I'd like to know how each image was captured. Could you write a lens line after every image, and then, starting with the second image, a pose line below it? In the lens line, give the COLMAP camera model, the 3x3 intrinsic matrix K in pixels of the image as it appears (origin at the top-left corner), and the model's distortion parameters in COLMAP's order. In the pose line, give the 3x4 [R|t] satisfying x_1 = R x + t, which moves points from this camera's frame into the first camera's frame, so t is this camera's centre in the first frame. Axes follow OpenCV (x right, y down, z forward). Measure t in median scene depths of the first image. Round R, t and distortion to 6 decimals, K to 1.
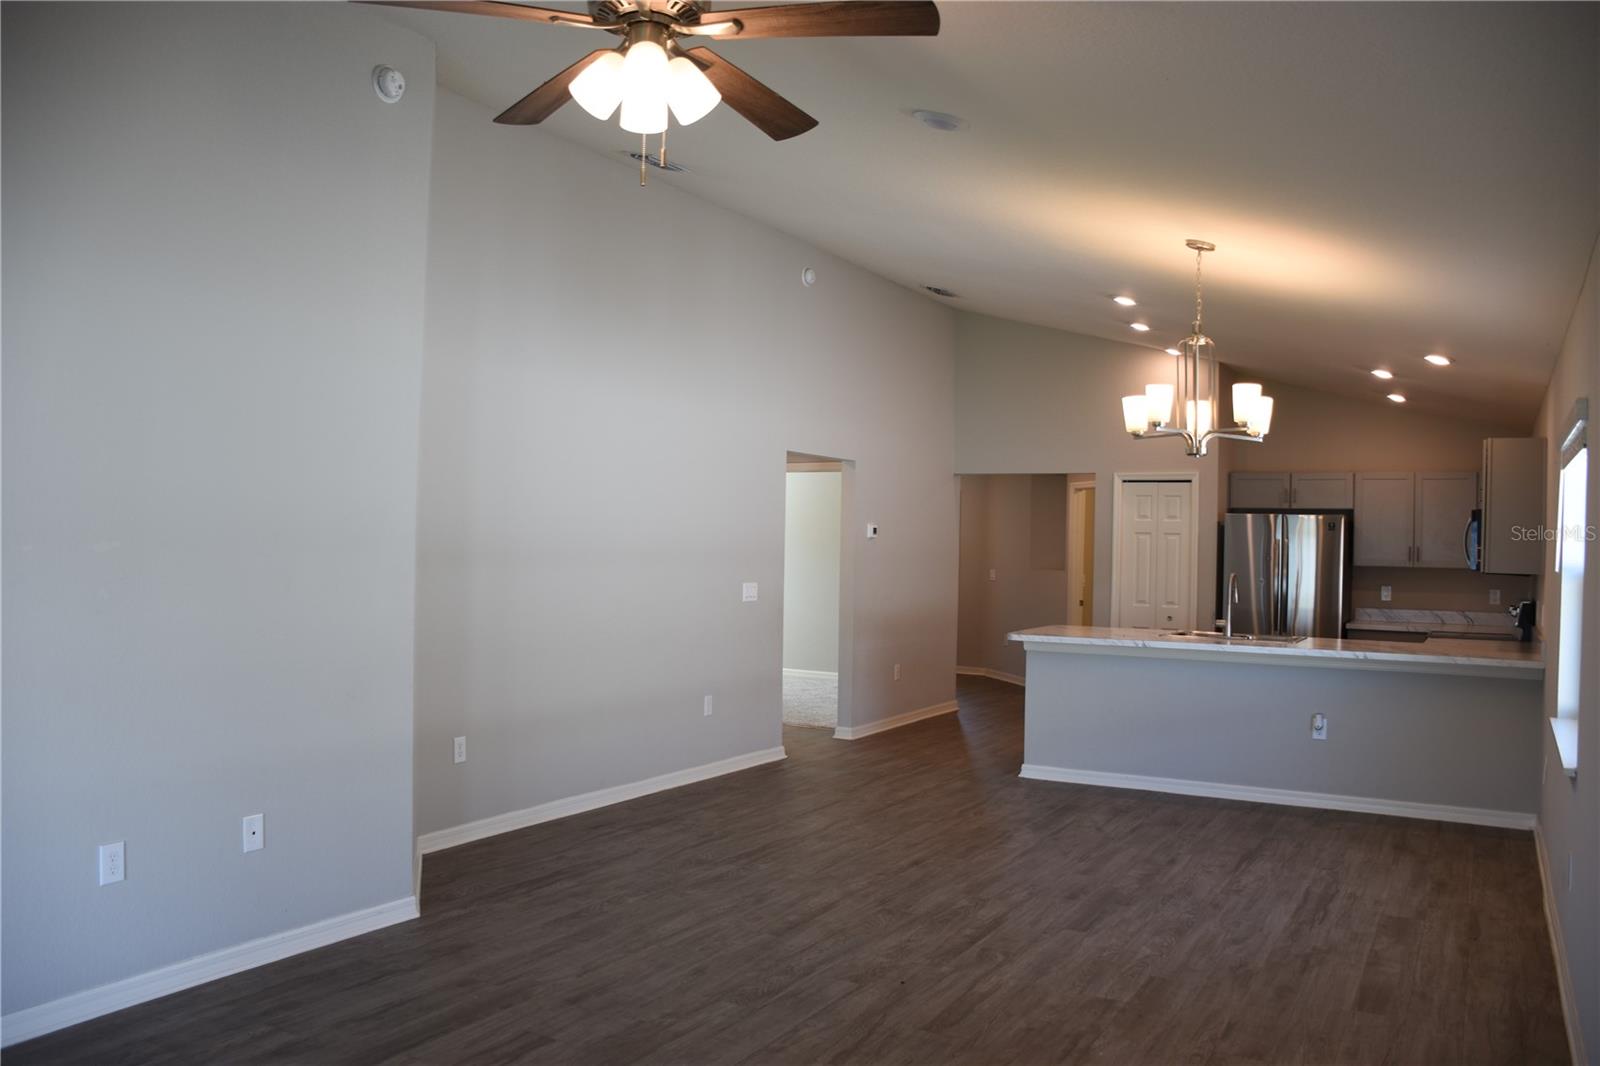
lens RADIAL K [[1278.8, 0, 794.5], [0, 1278.8, 528.1], [0, 0, 1]] dist [-0.125406, 0.073073]
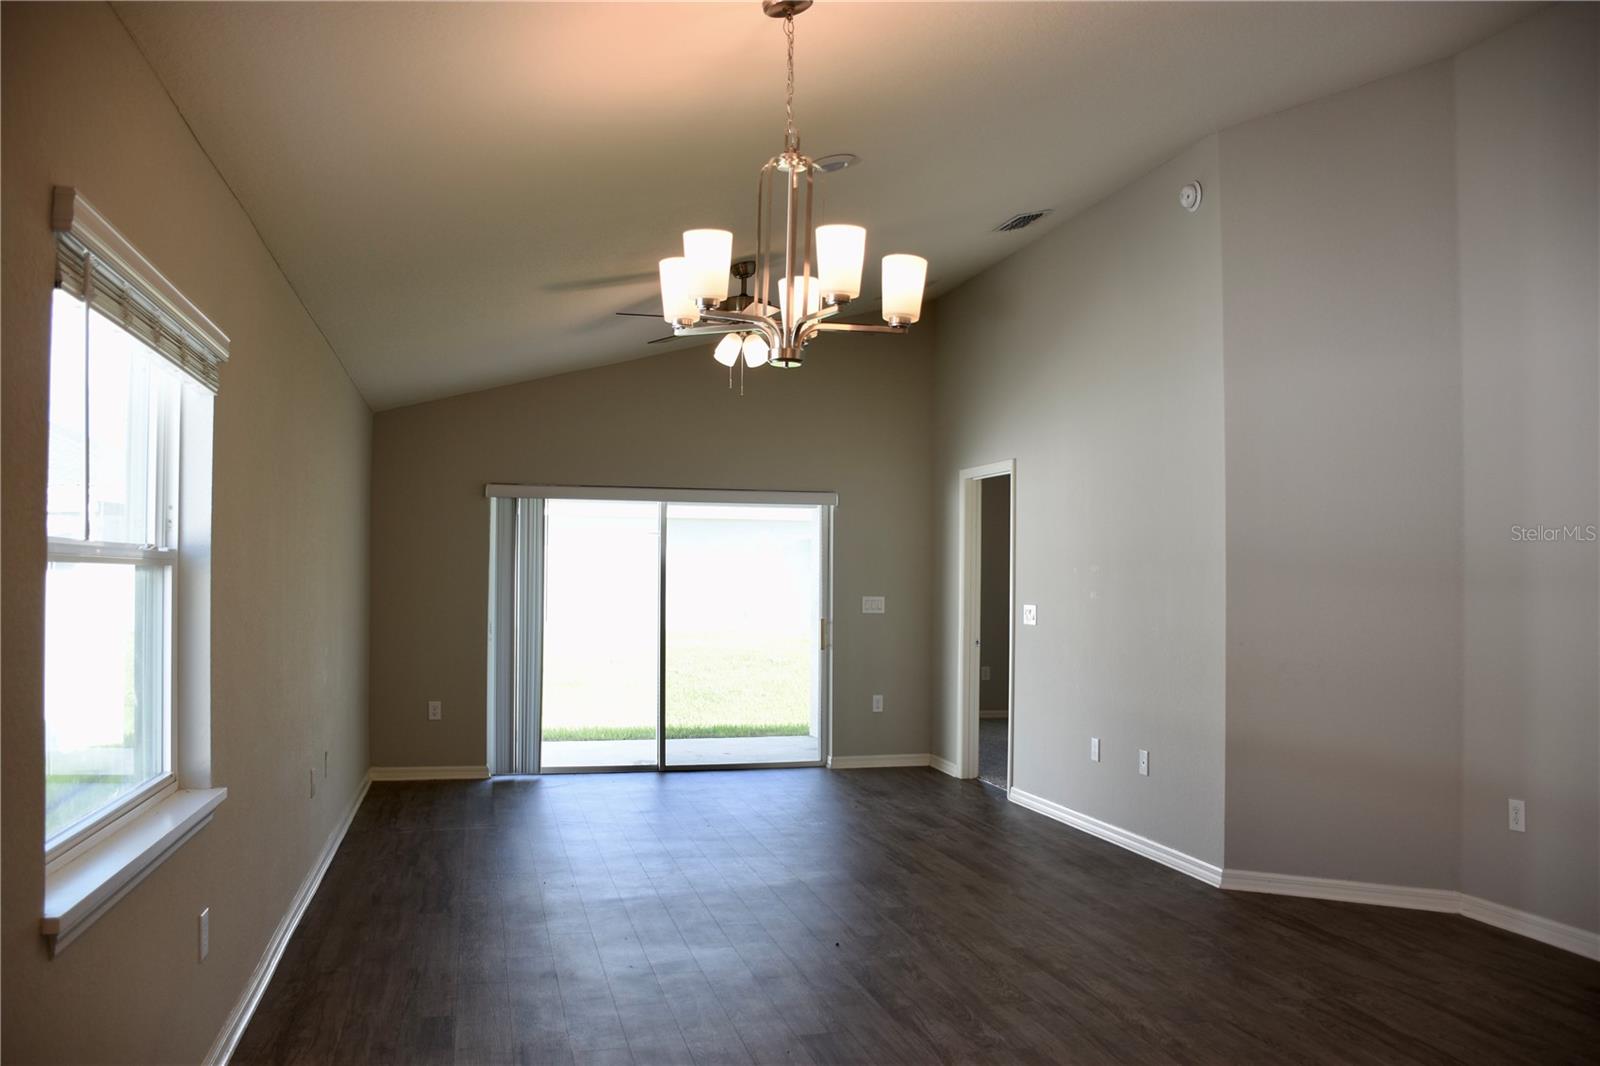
lens RADIAL K [[1278.8, 0, 796.5], [0, 1278.8, 542.1], [0, 0, 1]] dist [-0.125406, 0.073073]
pose [[-0.722318, -0.043798, -0.690173, 0.733971], [-0.015528, 0.998768, -0.047130, 0.050924], [0.691387, -0.023325, -0.722108, 1.468062]]
